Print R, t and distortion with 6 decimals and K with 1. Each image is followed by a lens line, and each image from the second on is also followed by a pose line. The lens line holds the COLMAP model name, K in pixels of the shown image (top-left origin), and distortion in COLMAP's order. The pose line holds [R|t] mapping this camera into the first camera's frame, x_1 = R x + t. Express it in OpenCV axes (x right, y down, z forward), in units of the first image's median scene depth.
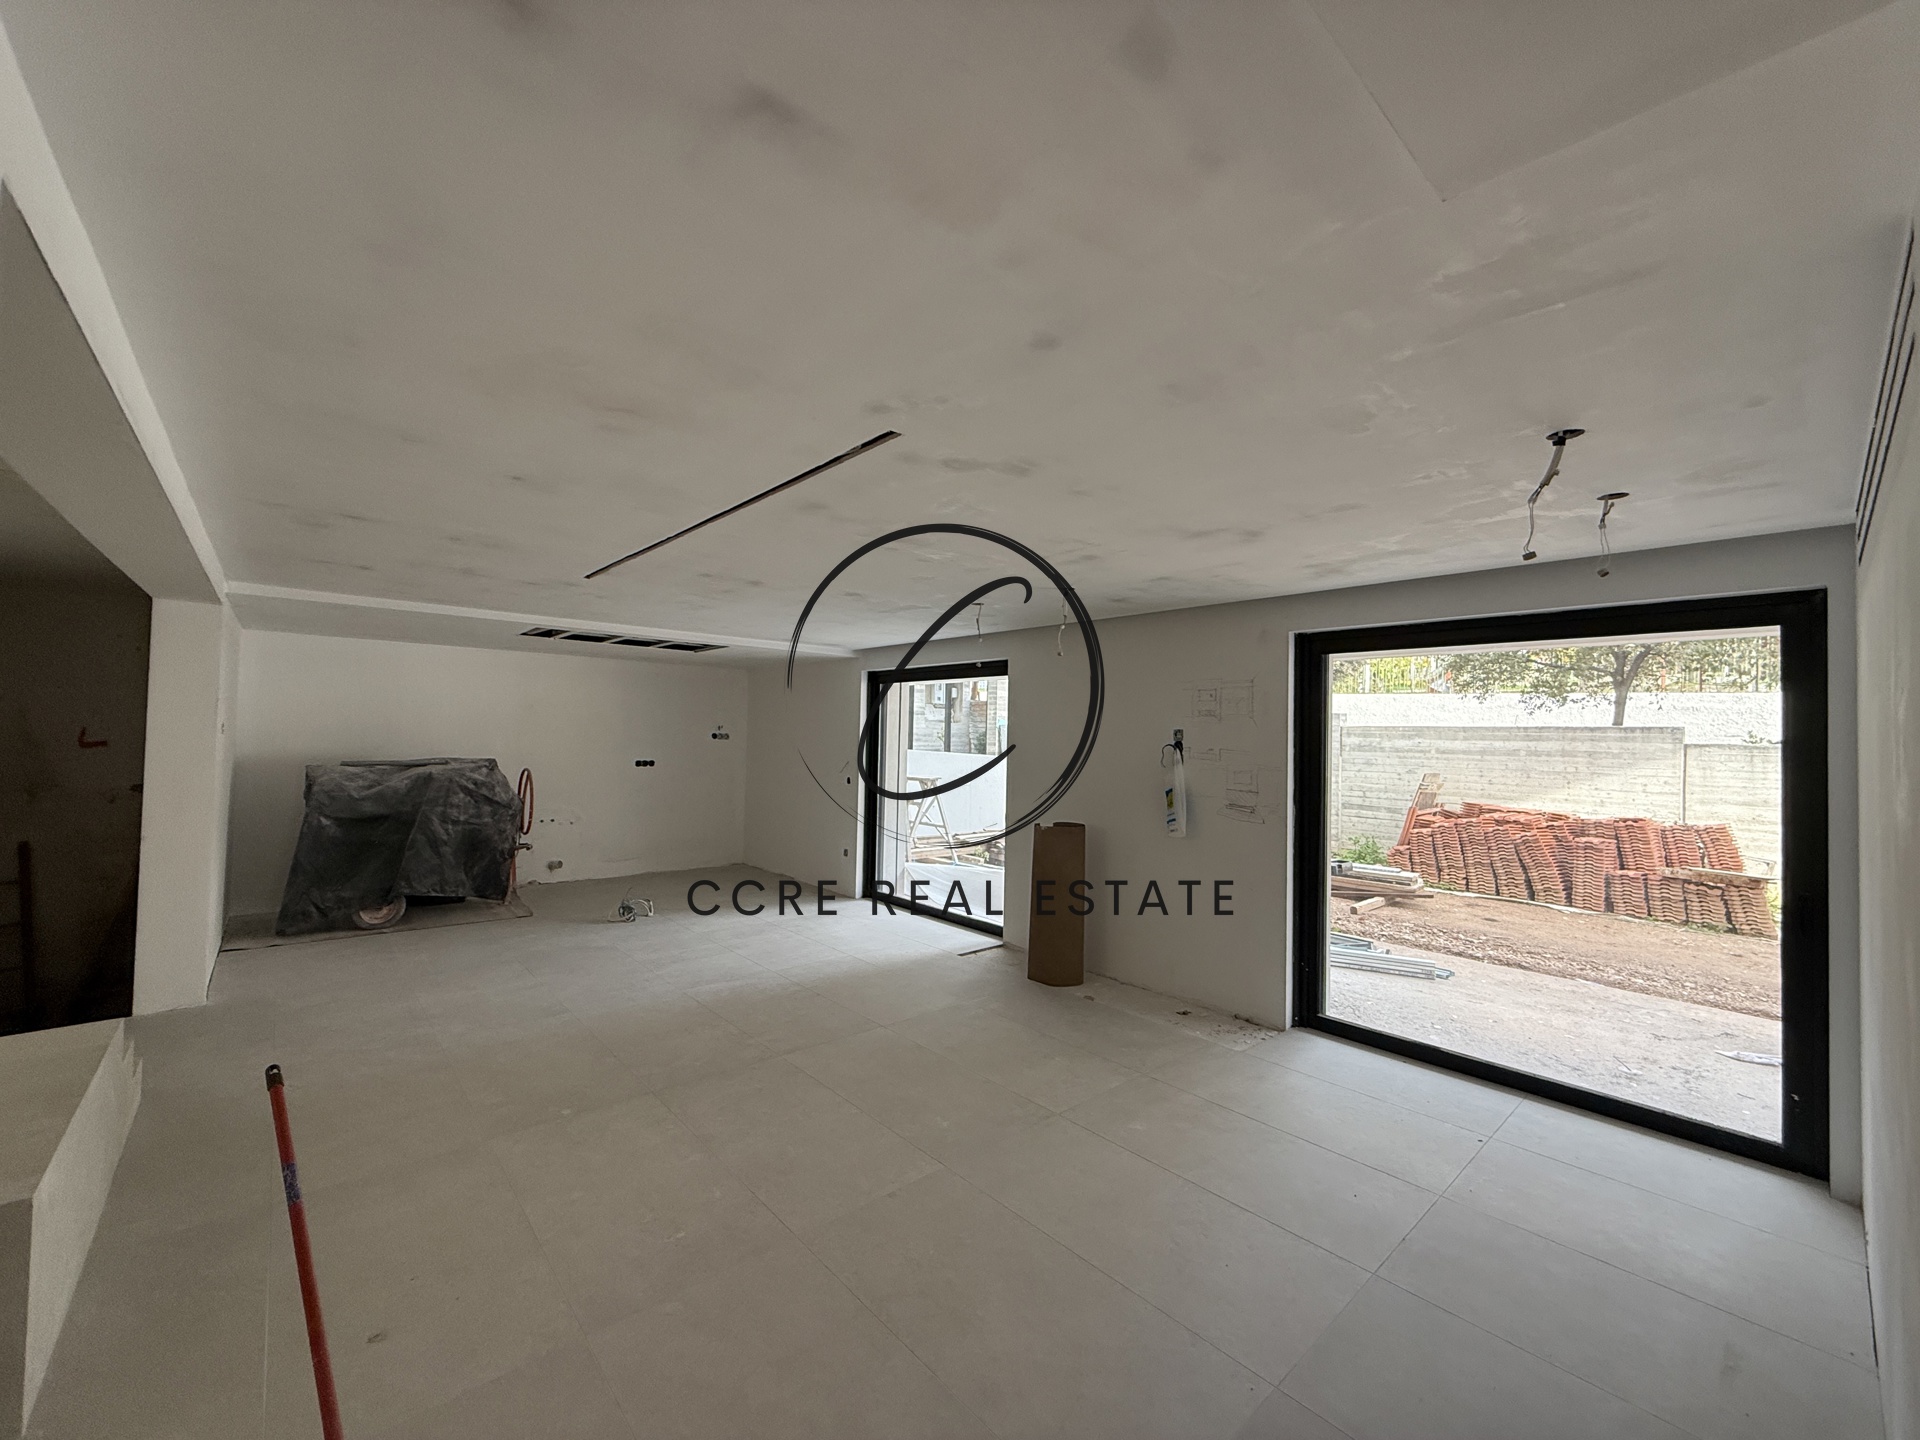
lens RADIAL K [[765.4, 0, 952.6], [0, 765.4, 718.1], [0, 0, 1]] dist [-0.000008, -0.000199]
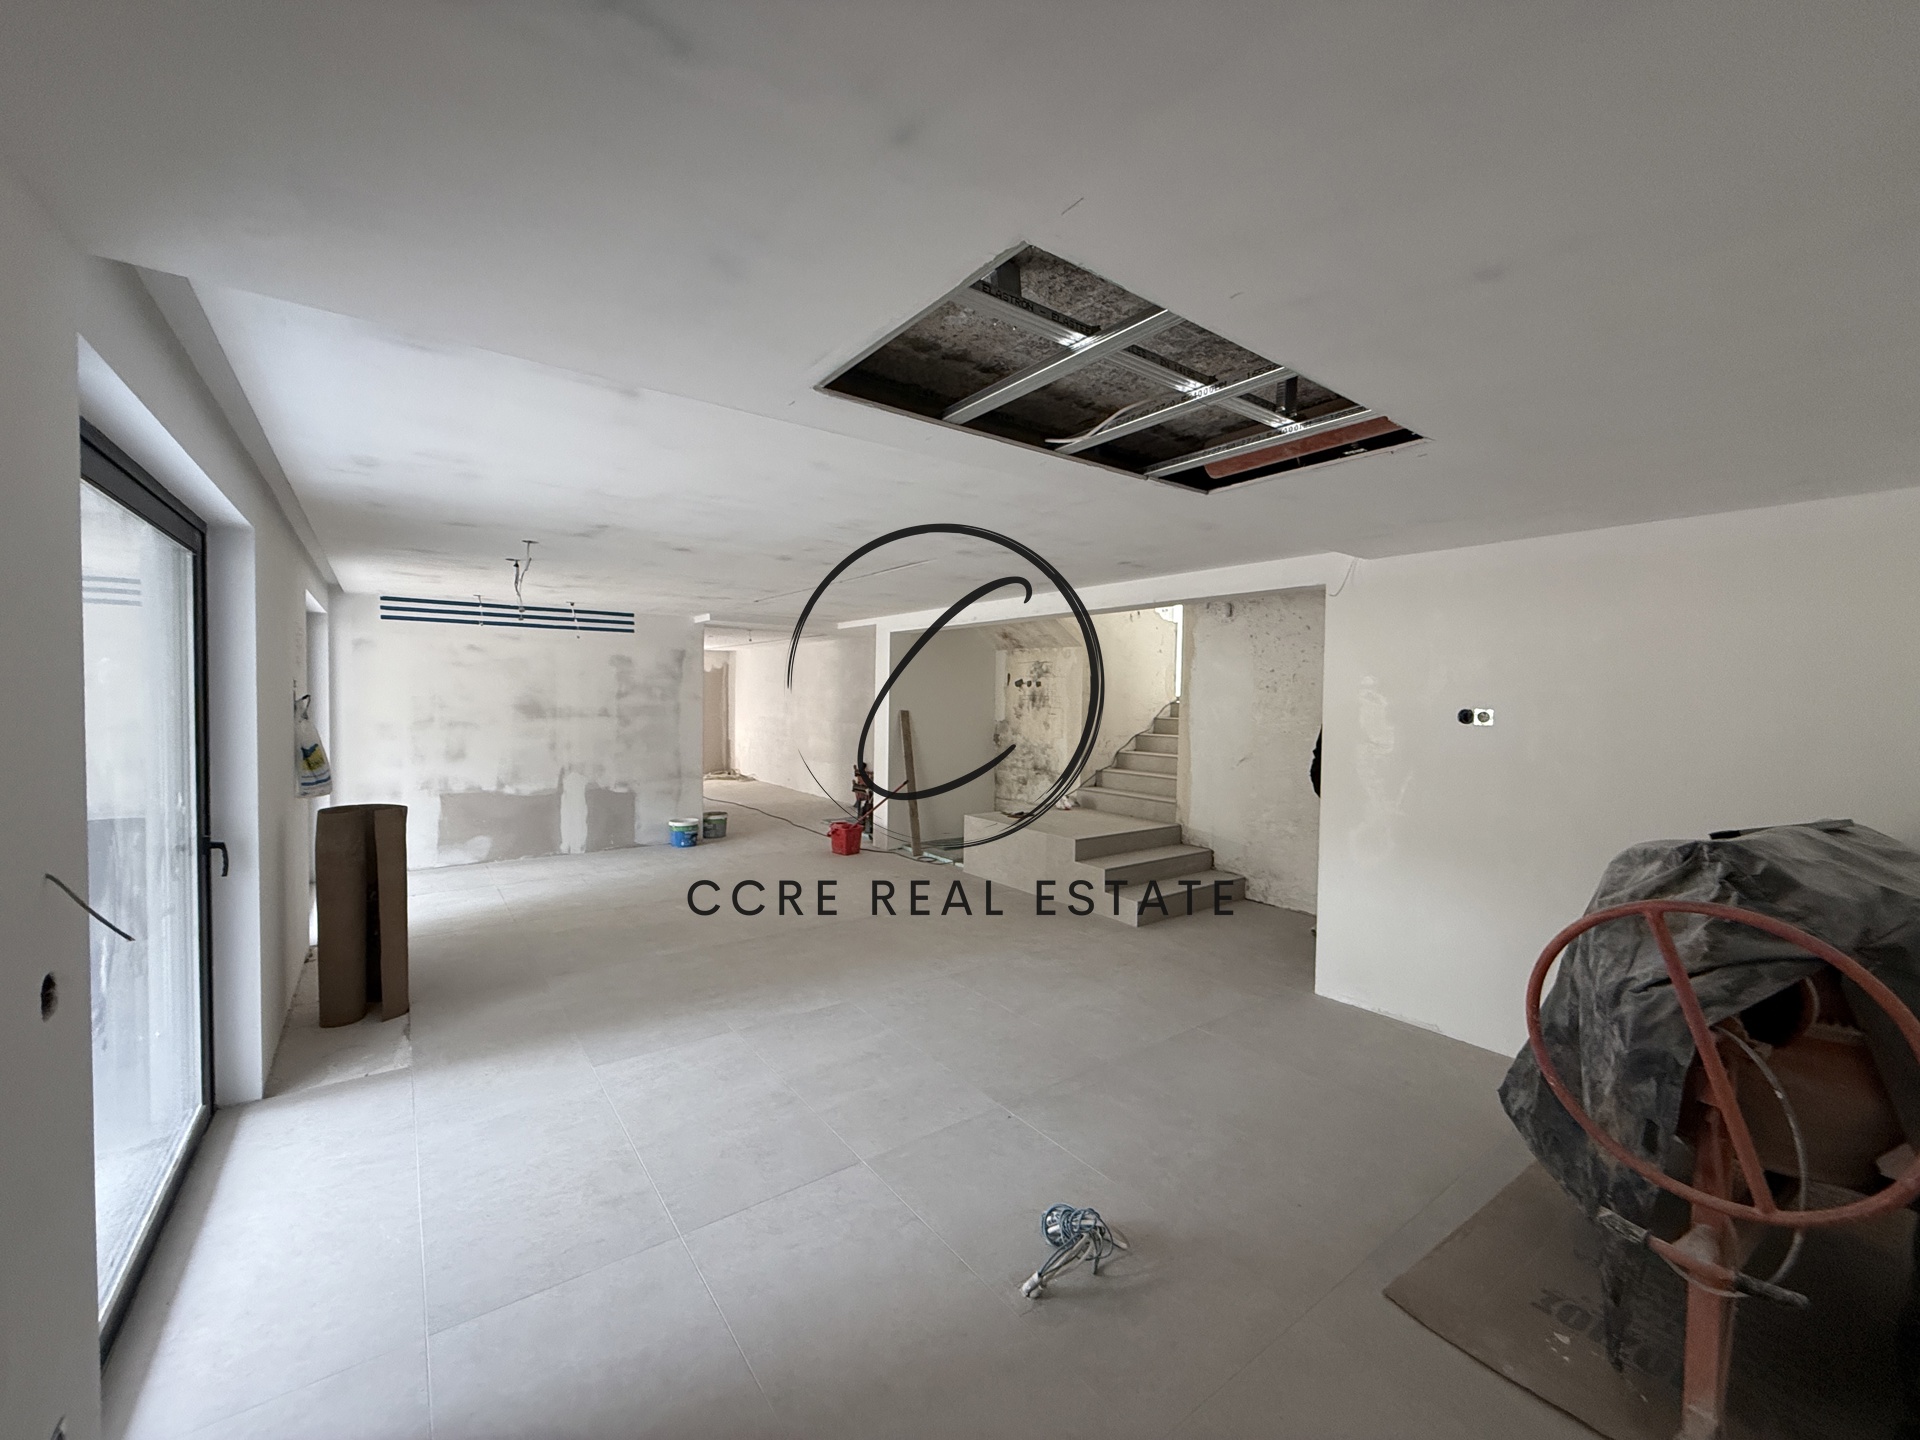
lens RADIAL K [[765.4, 0, 952.6], [0, 765.4, 718.1], [0, 0, 1]] dist [-0.000008, -0.000199]
pose [[-0.995368, -0.035195, 0.089464, -0.486828], [-0.034983, 0.999380, 0.003938, 0.026984], [-0.089547, 0.000790, -0.995982, 1.672468]]
